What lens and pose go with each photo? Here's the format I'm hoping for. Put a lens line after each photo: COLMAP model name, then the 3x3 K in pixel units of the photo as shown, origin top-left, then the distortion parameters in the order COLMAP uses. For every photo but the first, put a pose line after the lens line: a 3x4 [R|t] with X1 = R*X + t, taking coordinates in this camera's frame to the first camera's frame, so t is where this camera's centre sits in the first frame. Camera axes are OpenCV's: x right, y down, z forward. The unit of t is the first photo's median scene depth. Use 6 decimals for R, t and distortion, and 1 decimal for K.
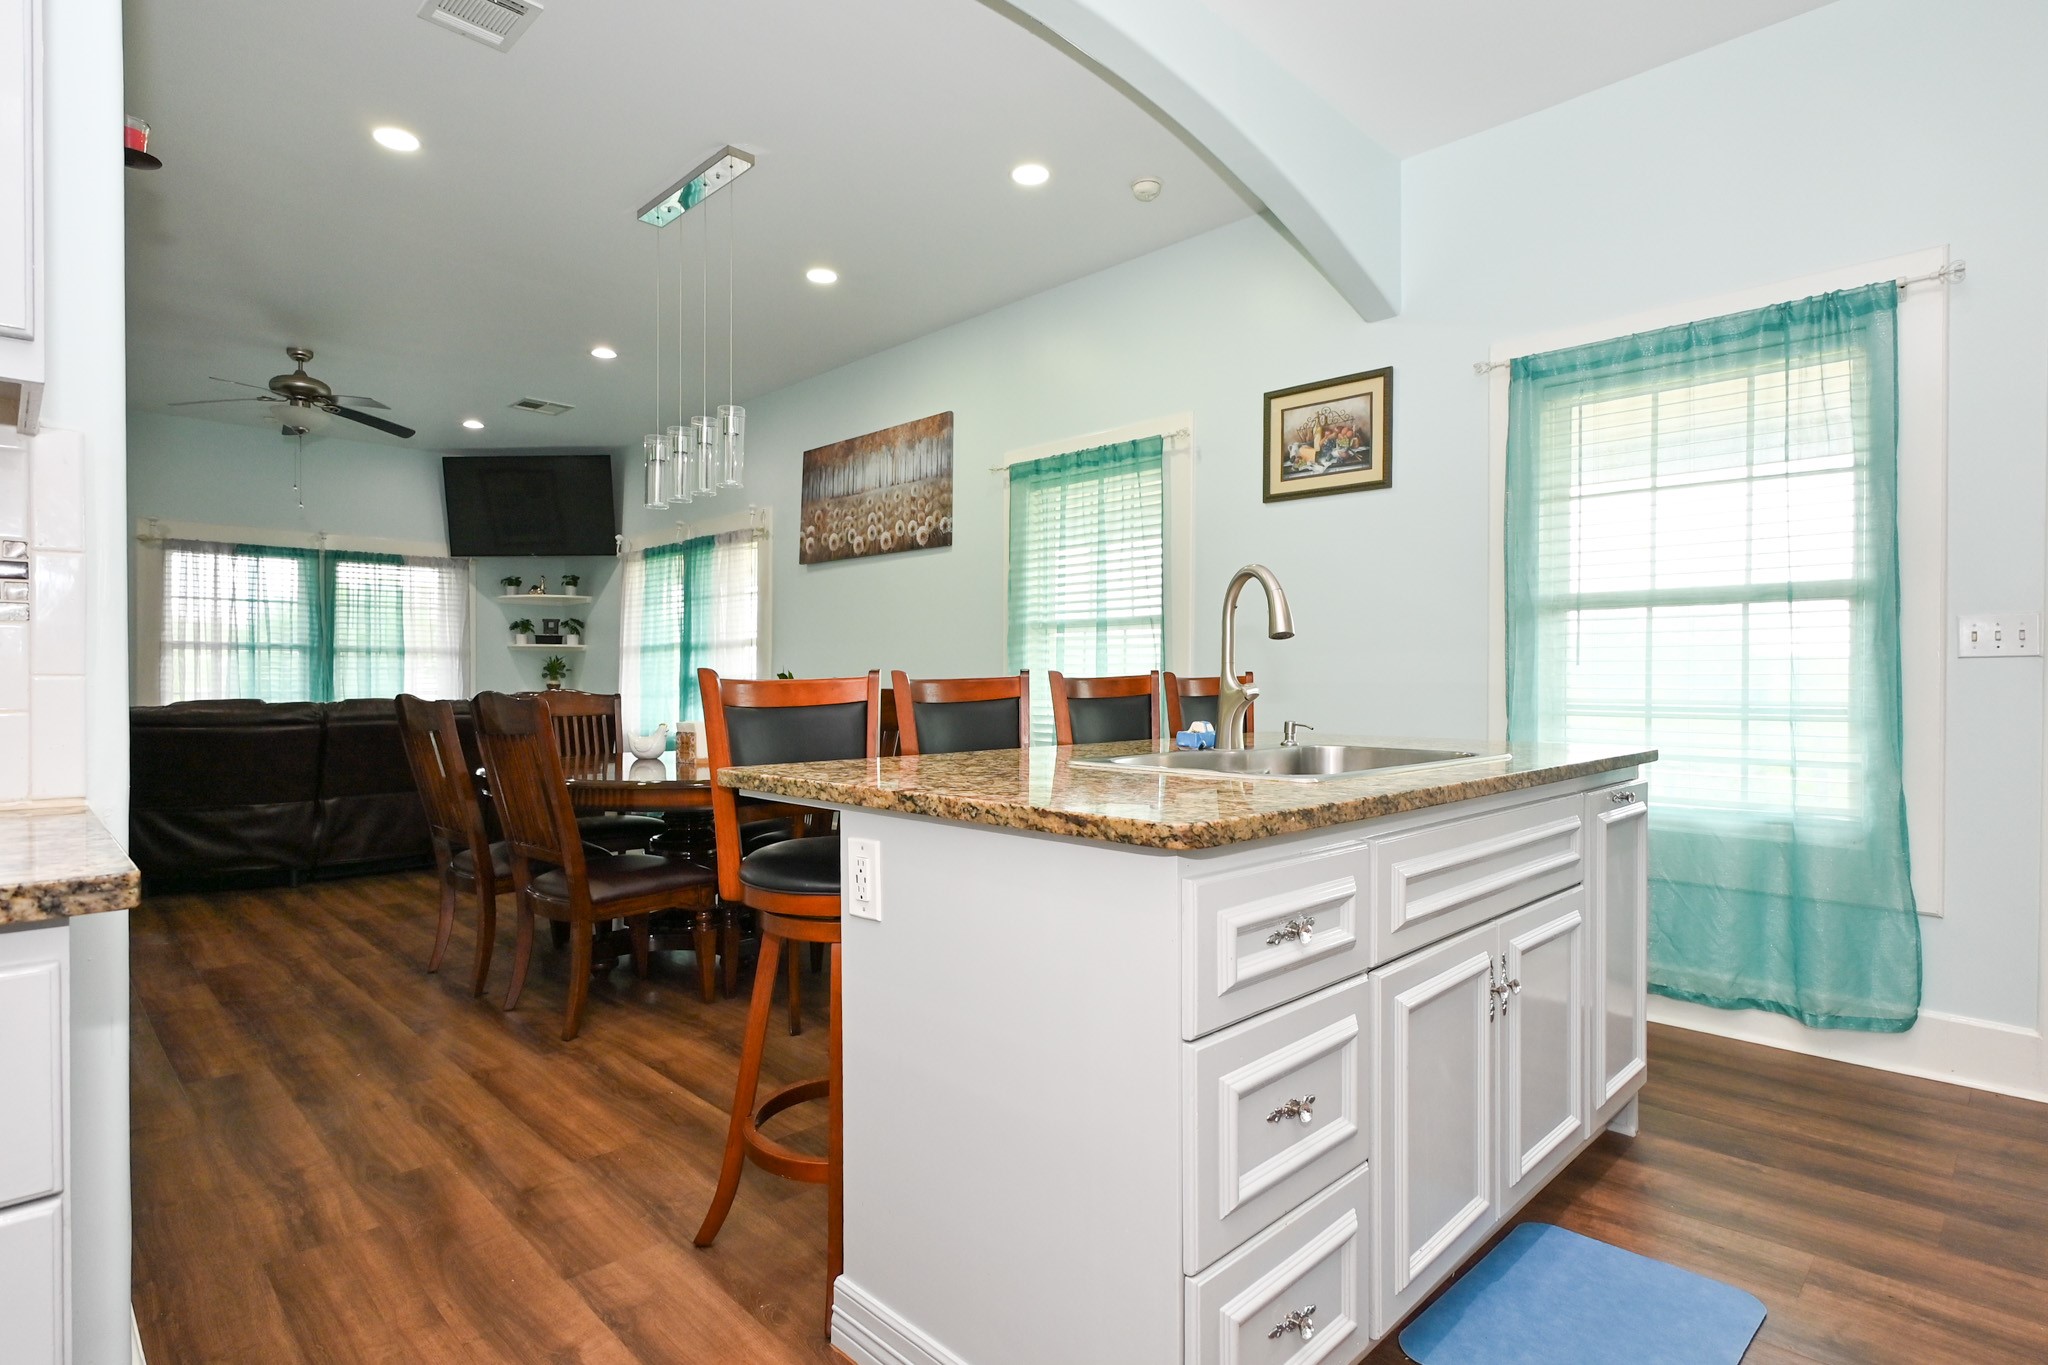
lens RADIAL K [[1052.8, 0, 1024.0], [0, 1052.8, 682.5], [0, 0, 1]] dist [-0.003279, -0.000220]
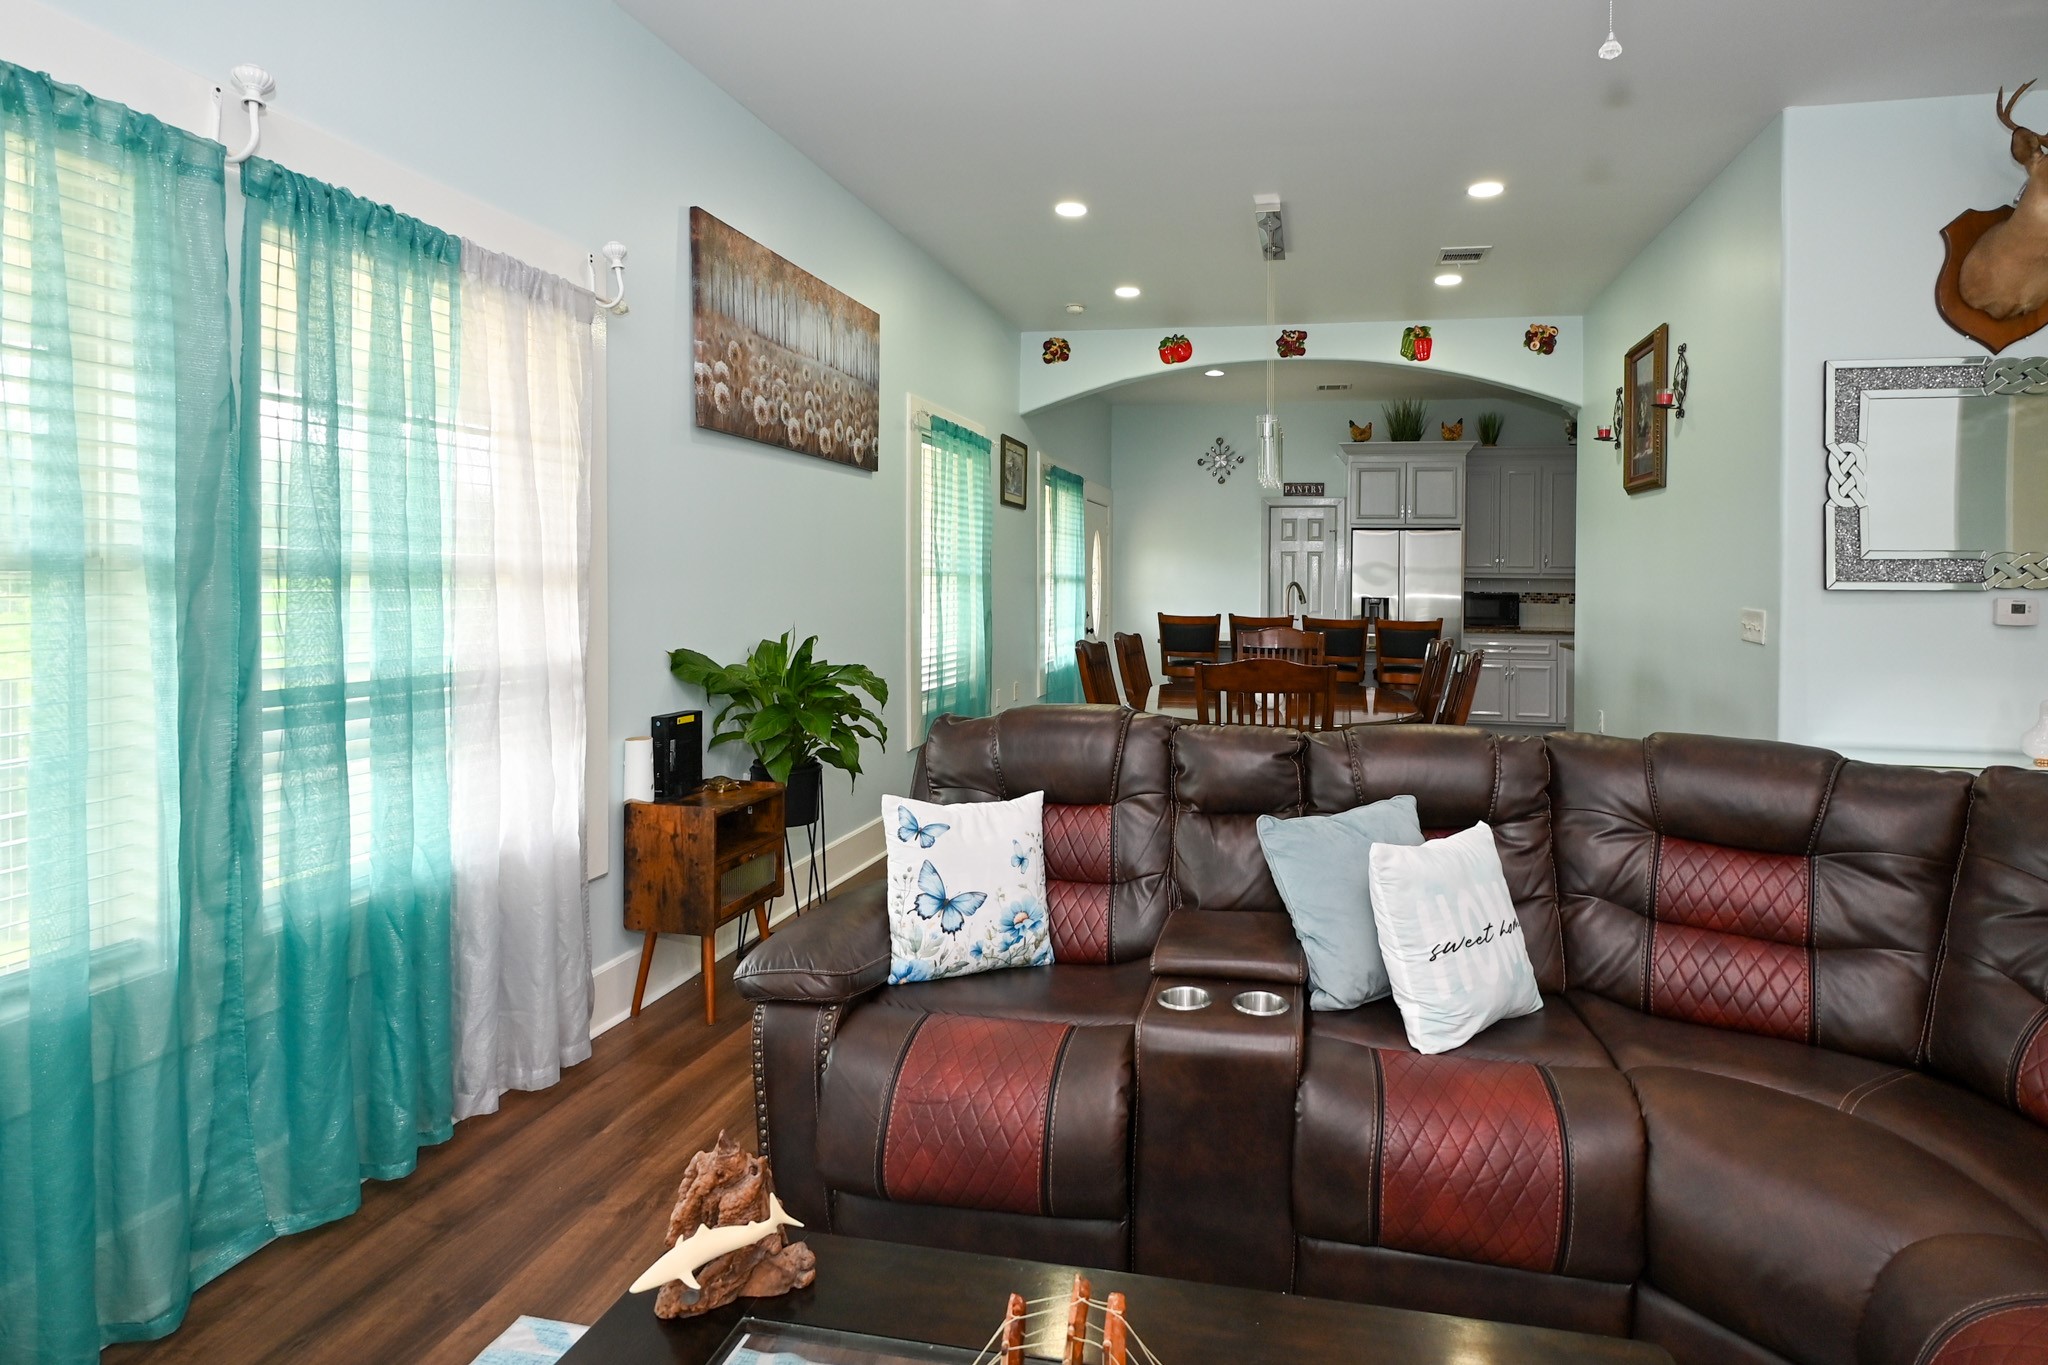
lens RADIAL K [[1048.1, 0, 1123.3], [0, 1048.1, 586.4], [0, 0, 1]] dist [0.004530, -0.000134]
pose [[-0.561413, -0.011105, 0.827461, -0.990798], [-0.008730, 0.999934, 0.007496, -0.051591], [-0.827490, -0.003015, -0.561473, 1.468294]]
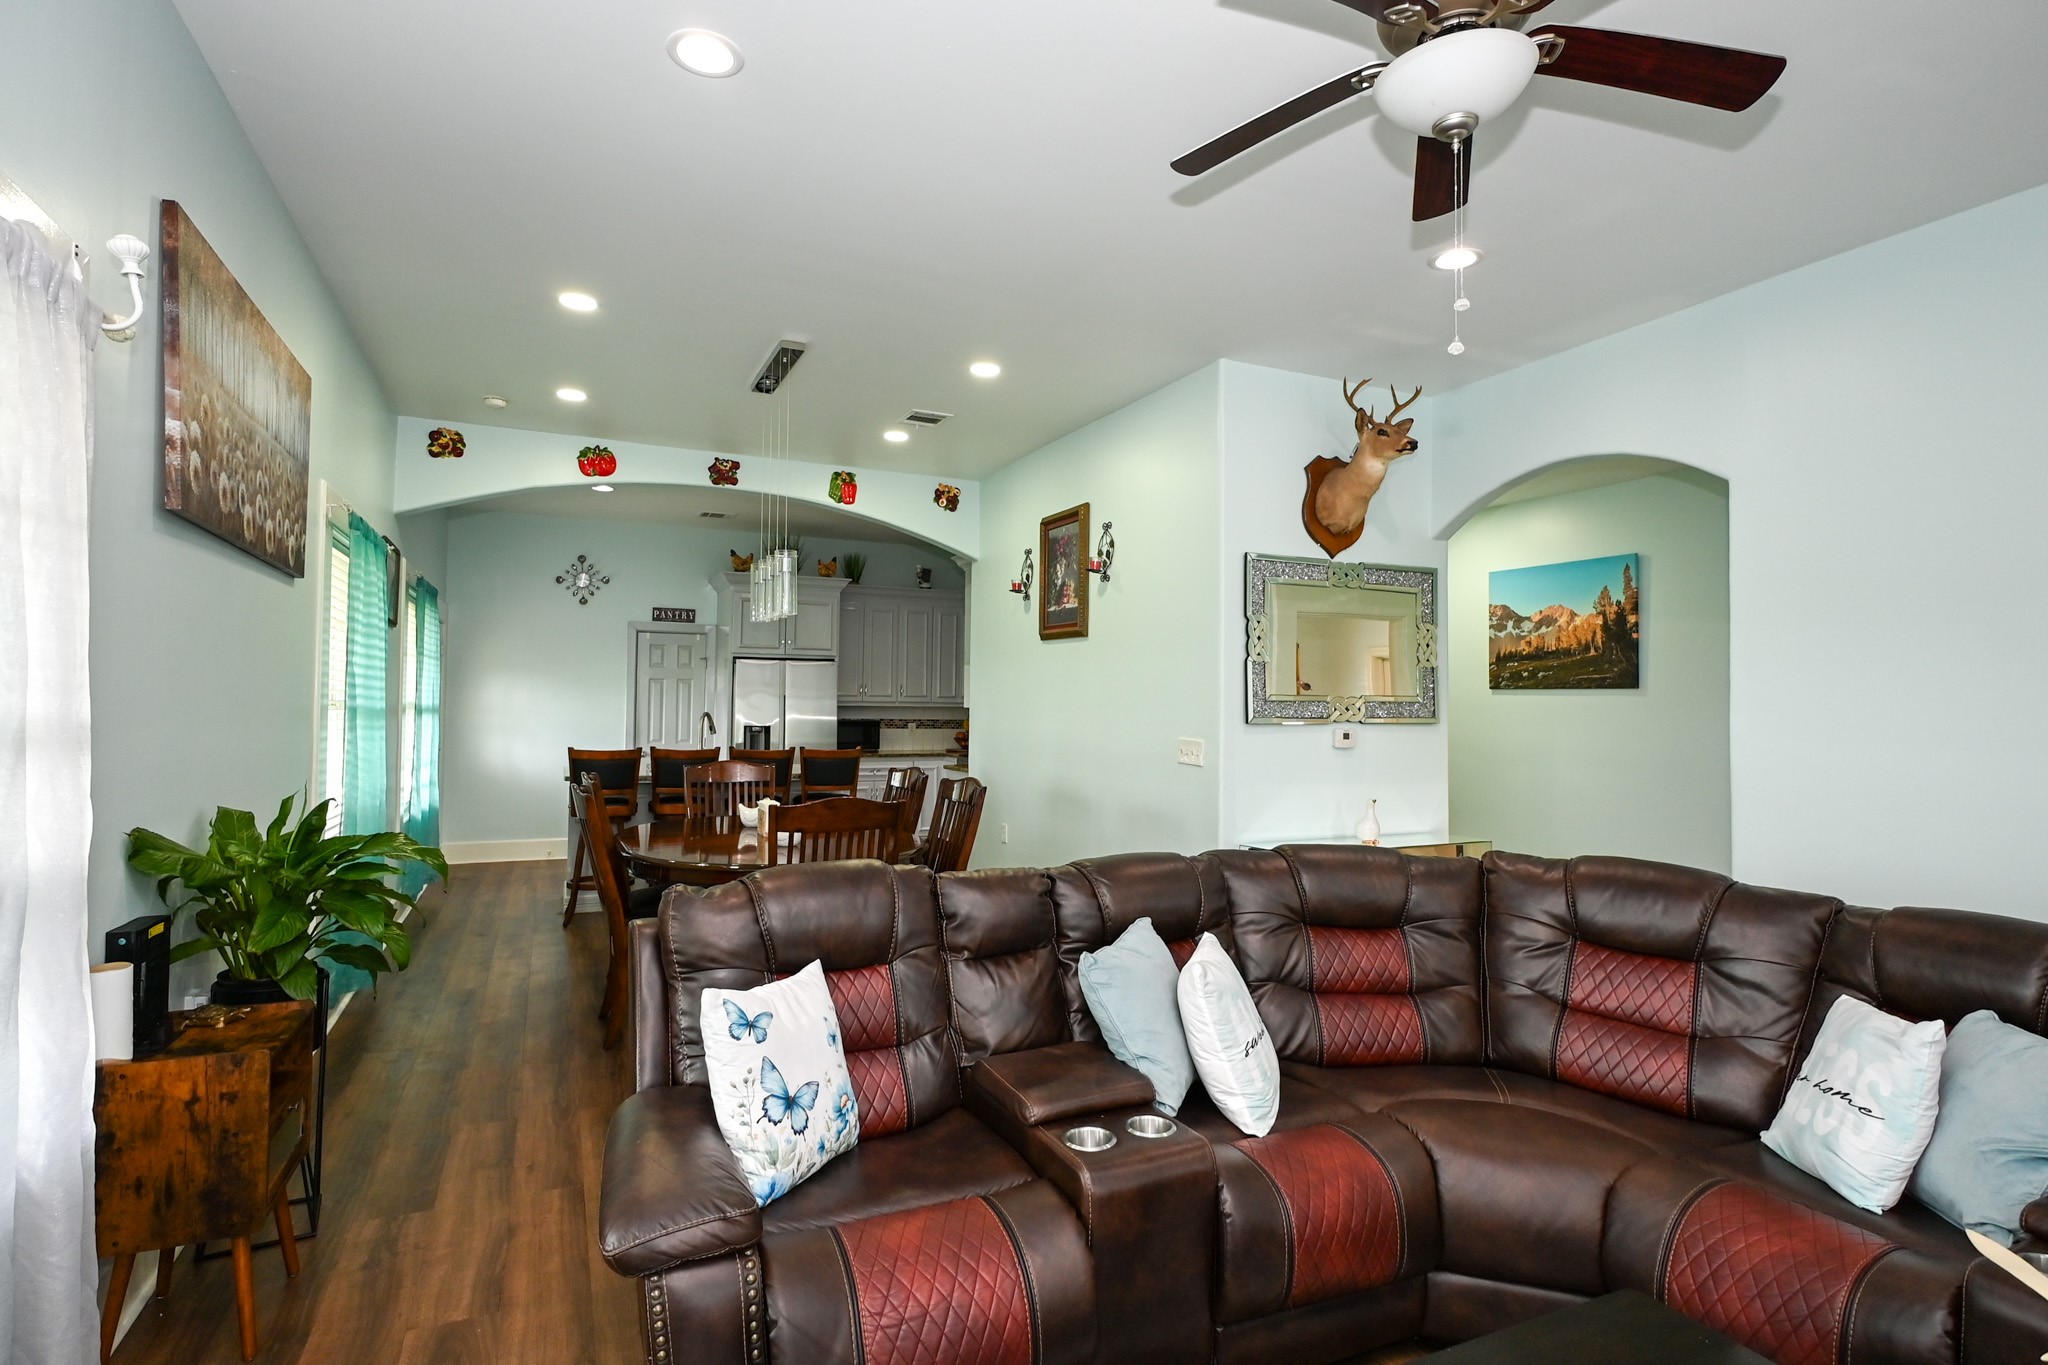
lens RADIAL K [[1025.0, 0, 1009.7], [0, 1025.0, 671.7], [0, 0, 1]] dist [-0.006214, 0.008746]
pose [[-0.933691, 0.001575, 0.358077, -0.801254], [-0.010820, 0.999410, -0.032607, -0.062485], [-0.357917, -0.034319, -0.933123, 1.611797]]
